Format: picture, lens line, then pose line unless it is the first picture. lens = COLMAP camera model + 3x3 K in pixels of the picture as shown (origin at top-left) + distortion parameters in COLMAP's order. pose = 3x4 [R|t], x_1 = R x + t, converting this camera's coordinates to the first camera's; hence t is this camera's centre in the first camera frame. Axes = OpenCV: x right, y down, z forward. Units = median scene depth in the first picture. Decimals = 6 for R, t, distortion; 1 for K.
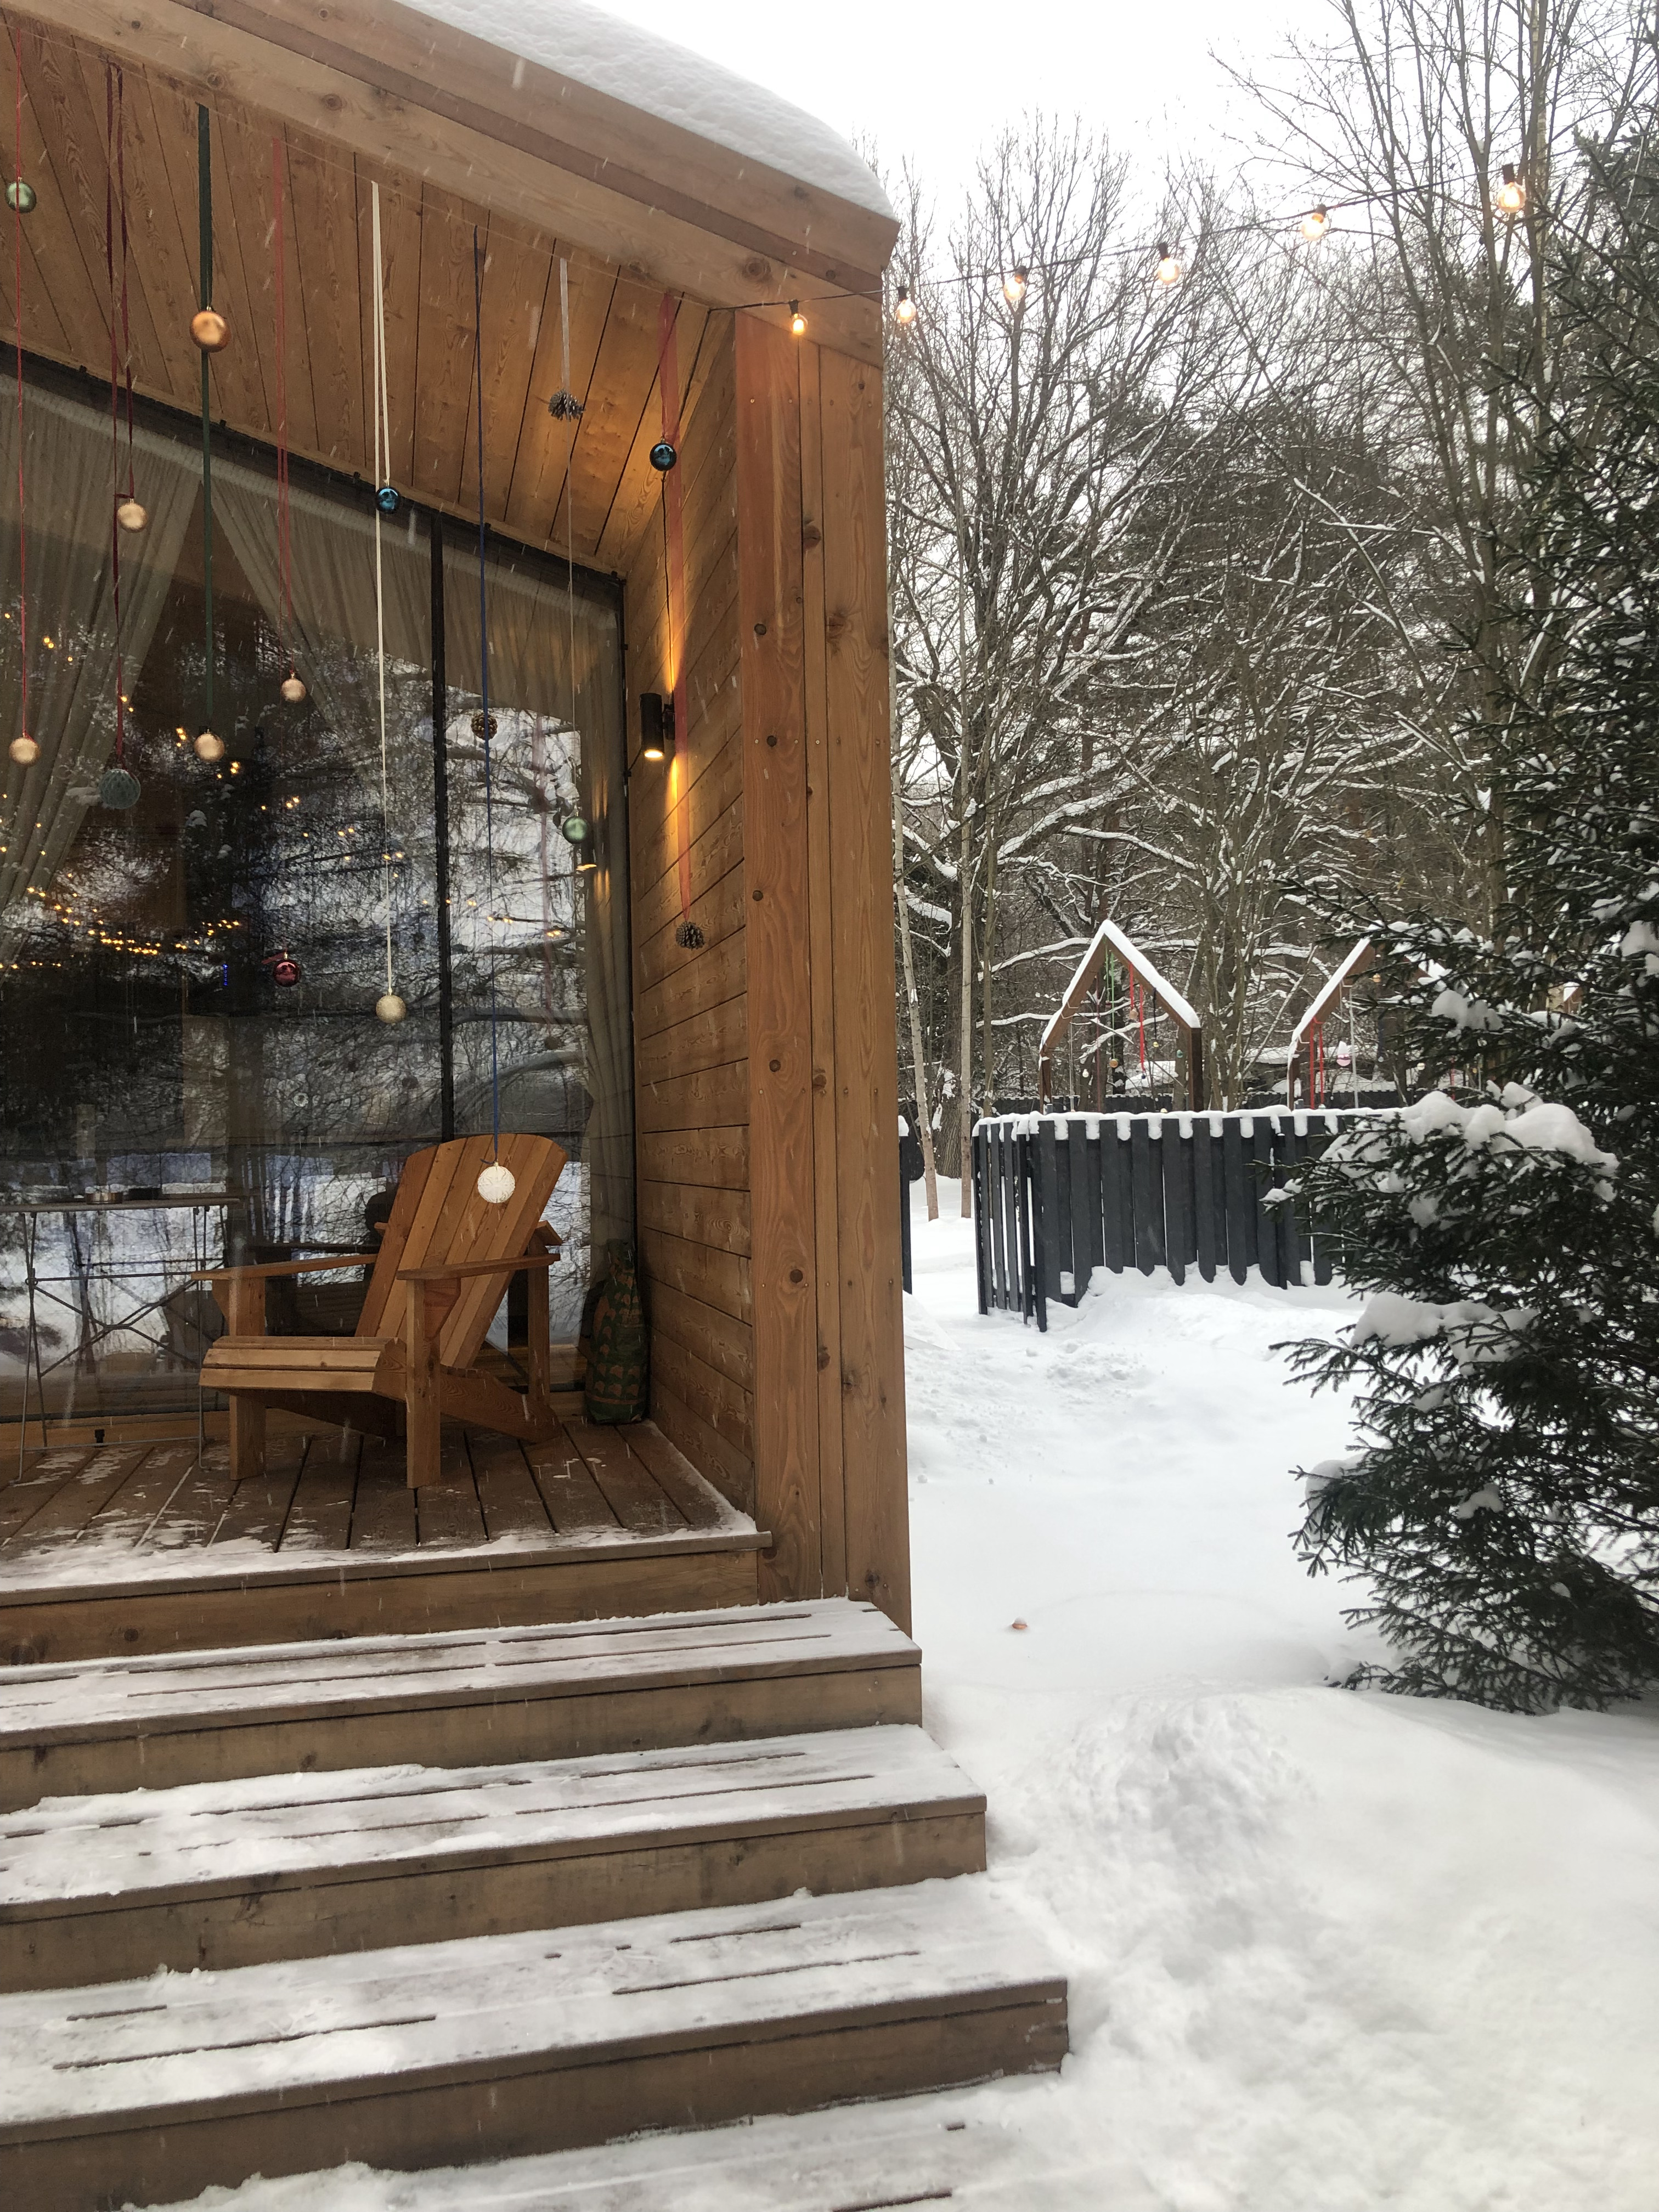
lens RADIAL K [[1801.1, 0, 828.4], [0, 1801.1, 1106.1], [0, 0, 1]] dist [-0.006404, -0.005617]
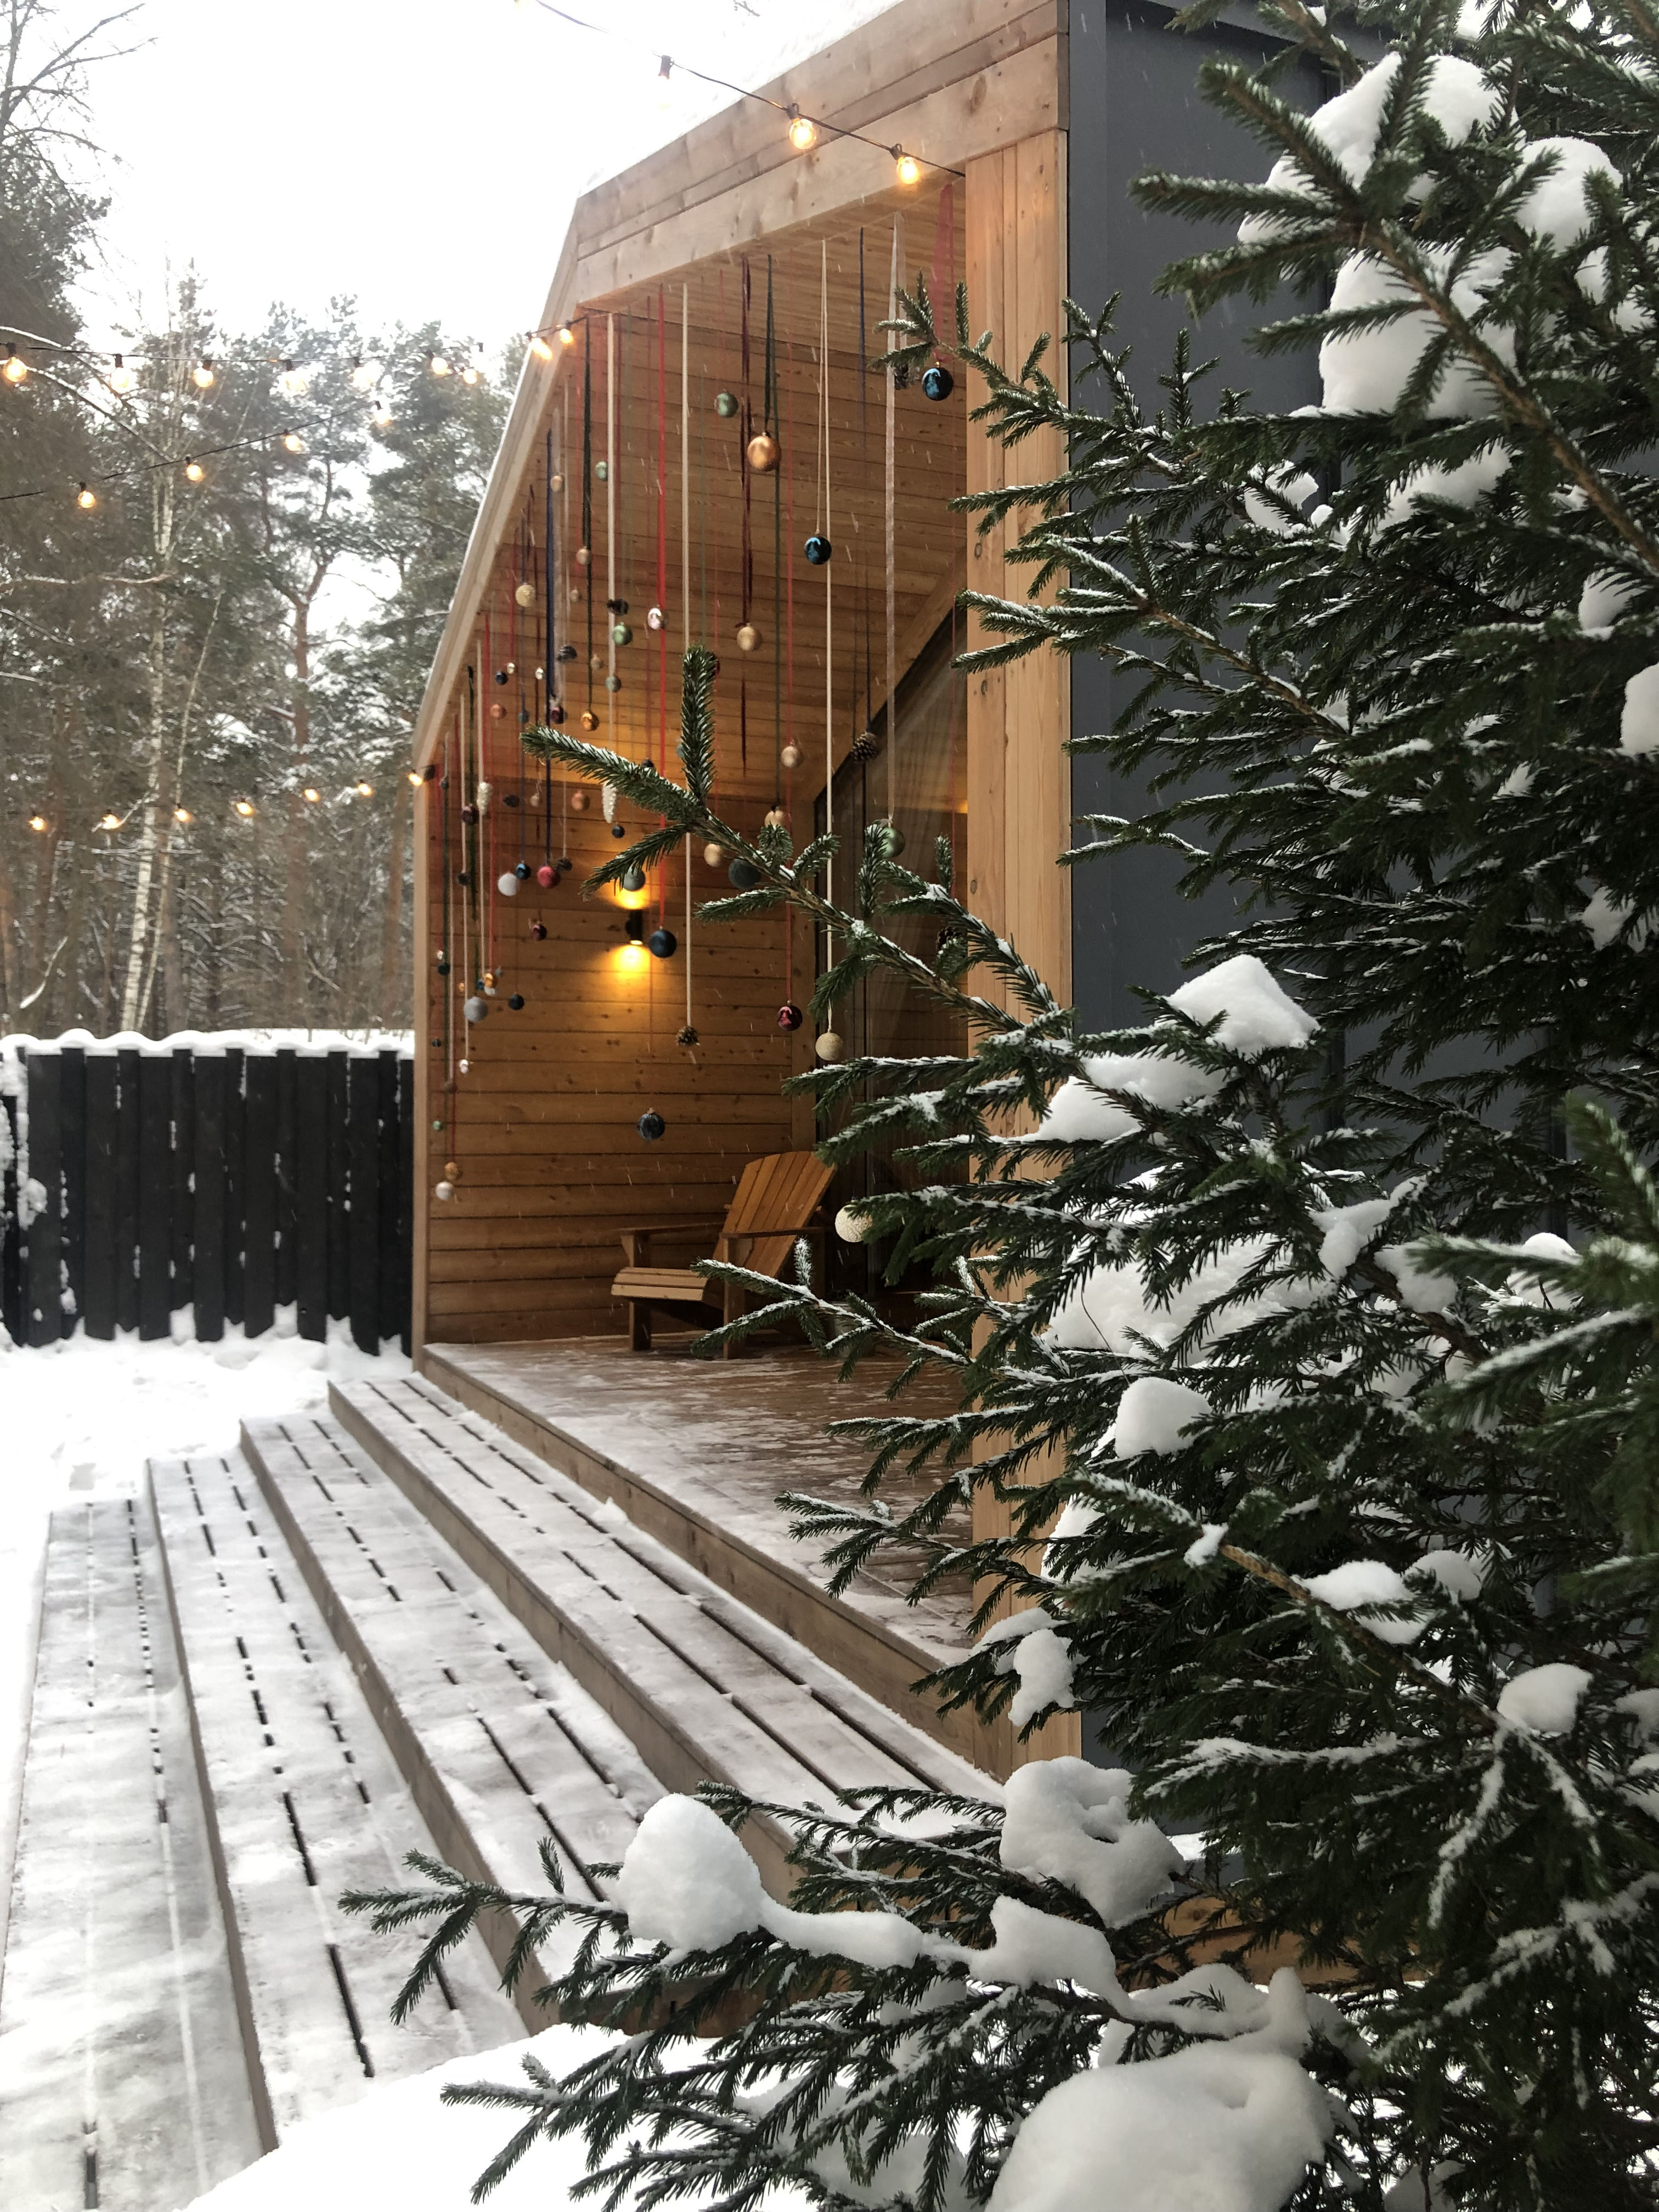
lens RADIAL K [[1801.1, 0, 828.6], [0, 1801.1, 1108.6], [0, 0, 1]] dist [-0.006404, -0.005617]
pose [[0.152395, 0.002655, -0.988316, 0.824545], [0.019531, 0.999793, 0.005697, -0.026359], [0.988127, -0.020171, 0.152311, 0.902683]]
